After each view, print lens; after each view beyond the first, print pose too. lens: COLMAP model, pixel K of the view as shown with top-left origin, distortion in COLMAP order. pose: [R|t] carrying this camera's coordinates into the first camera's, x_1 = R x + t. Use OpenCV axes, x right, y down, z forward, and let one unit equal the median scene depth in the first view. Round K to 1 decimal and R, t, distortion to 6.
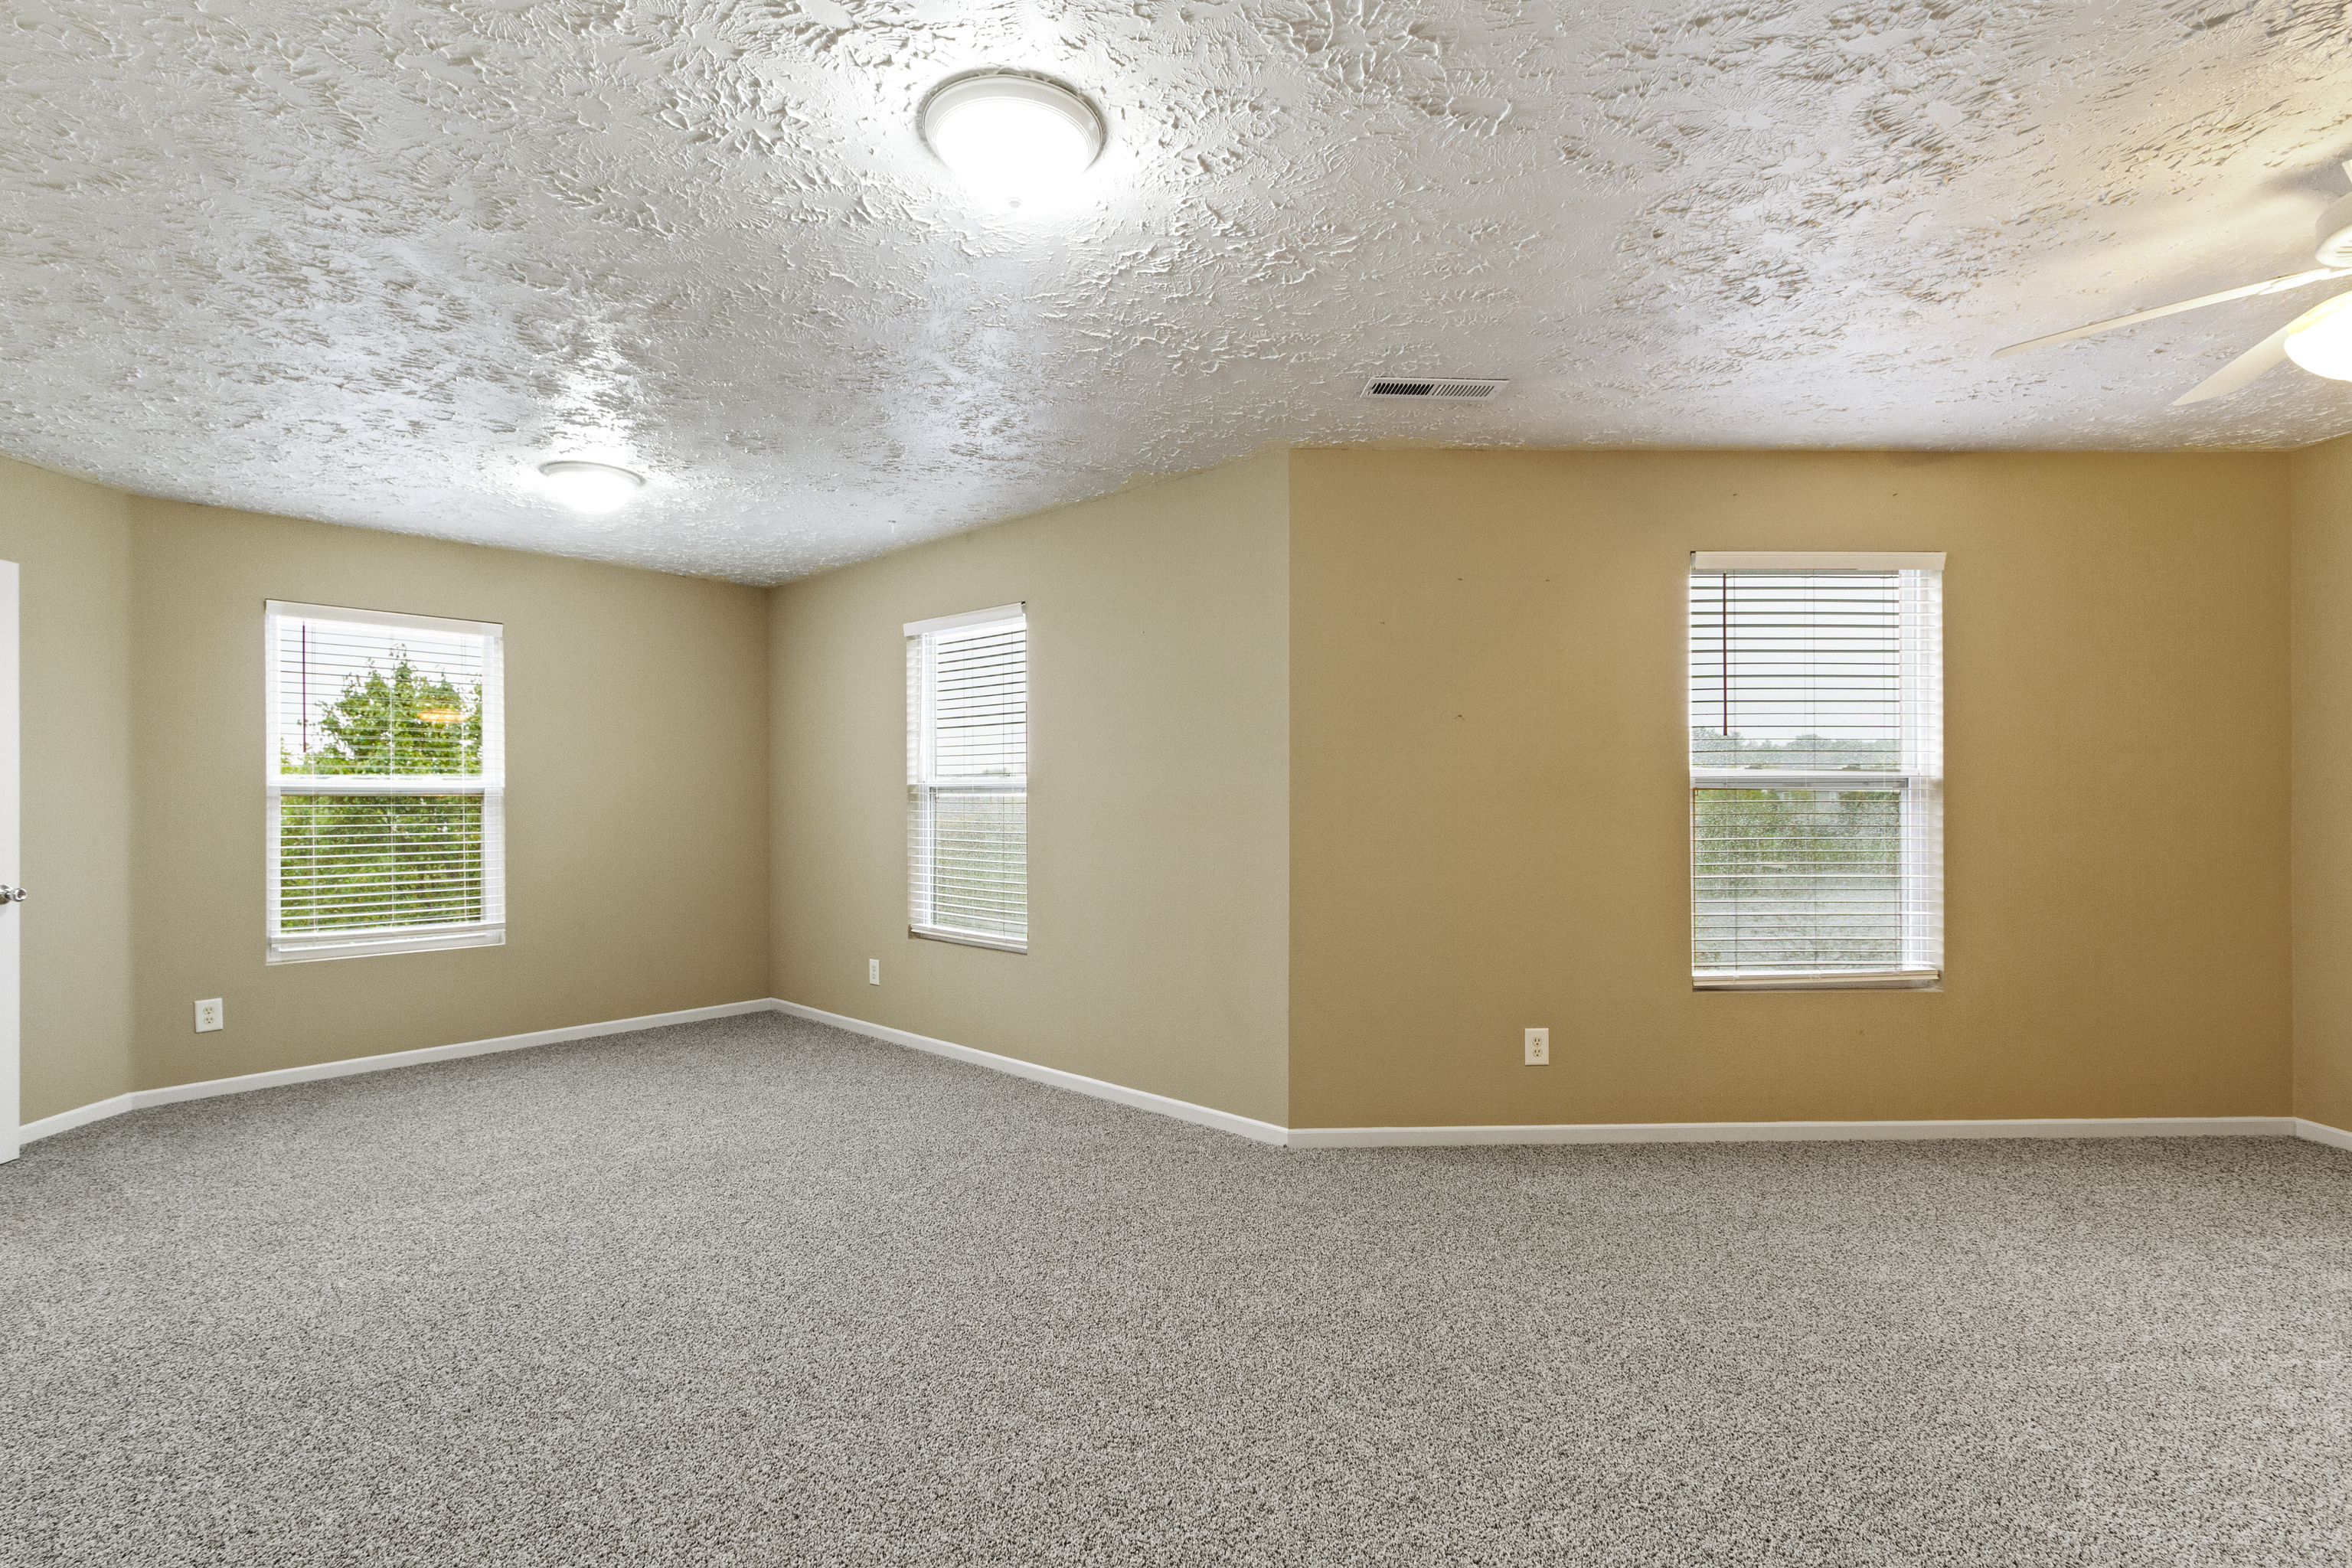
lens RADIAL K [[1079.4, 0, 1155.3], [0, 1079.4, 791.4], [0, 0, 1]] dist [0.002890, -0.000732]
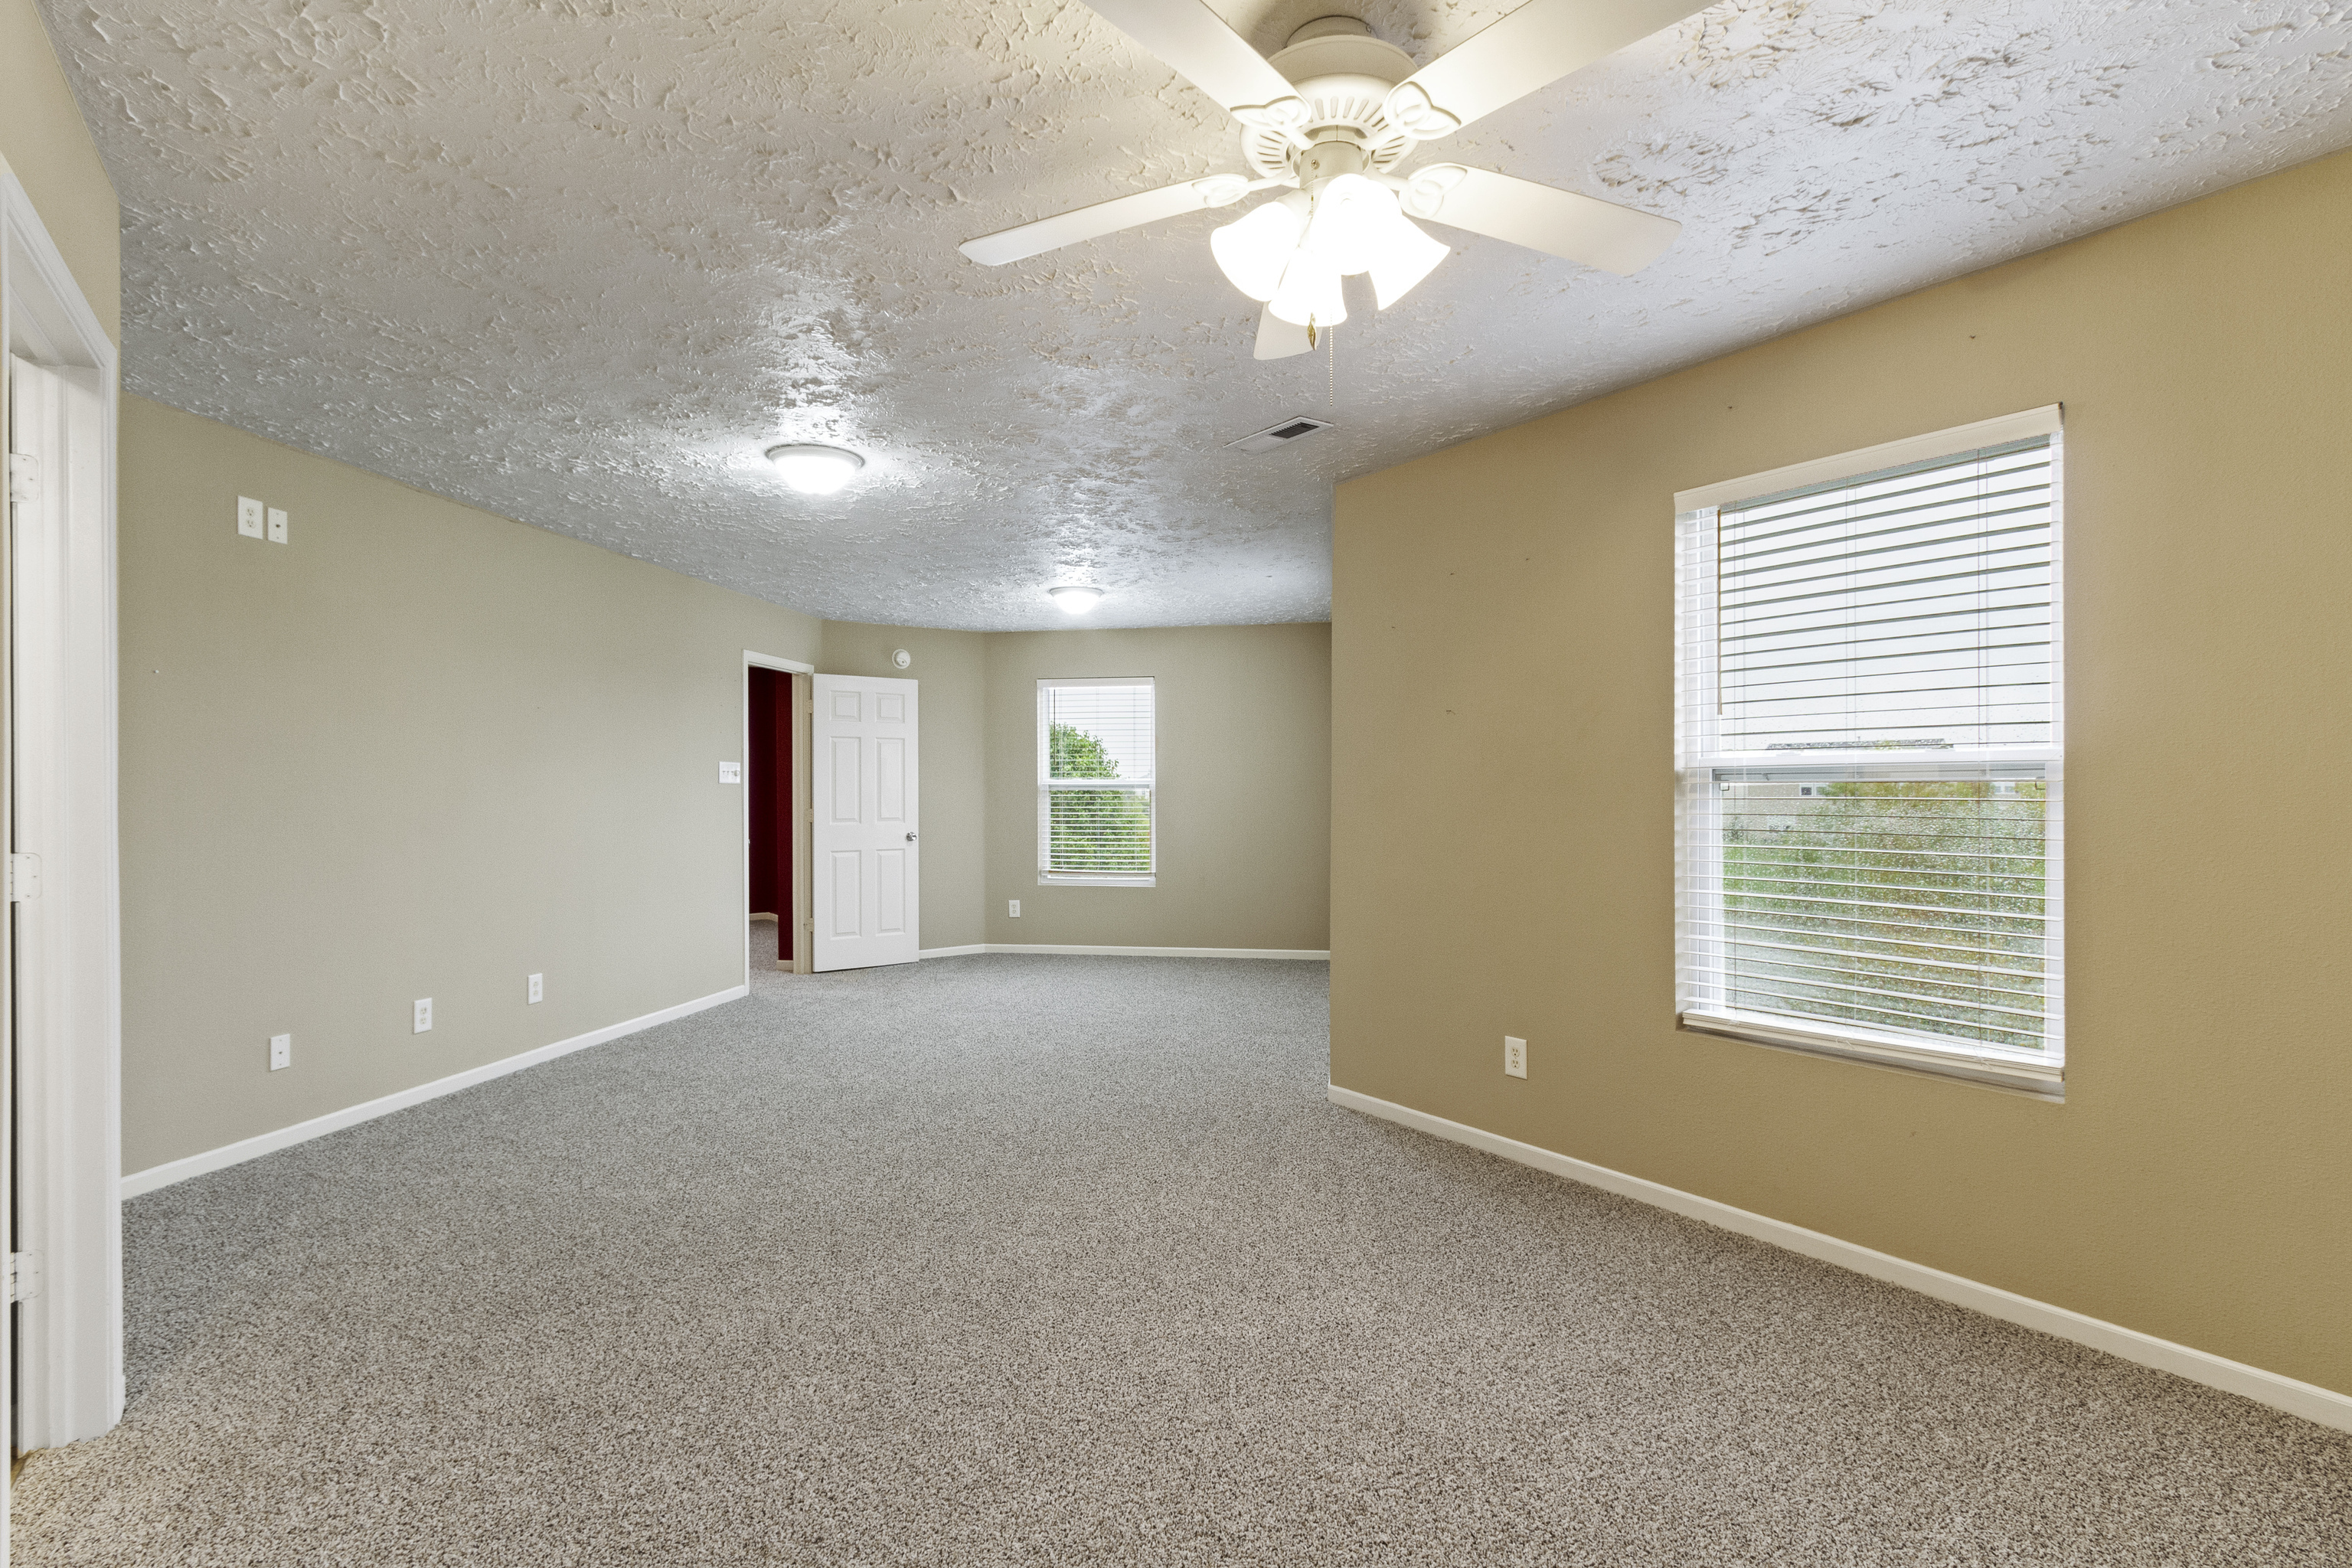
lens RADIAL K [[1079.4, 0, 1155.3], [0, 1079.4, 791.4], [0, 0, 1]] dist [0.002890, -0.000732]
pose [[0.559048, 0.002598, -0.829131, 0.954309], [0.002448, 0.999986, 0.004784, -0.000645], [0.829131, -0.004704, 0.559034, 0.214384]]
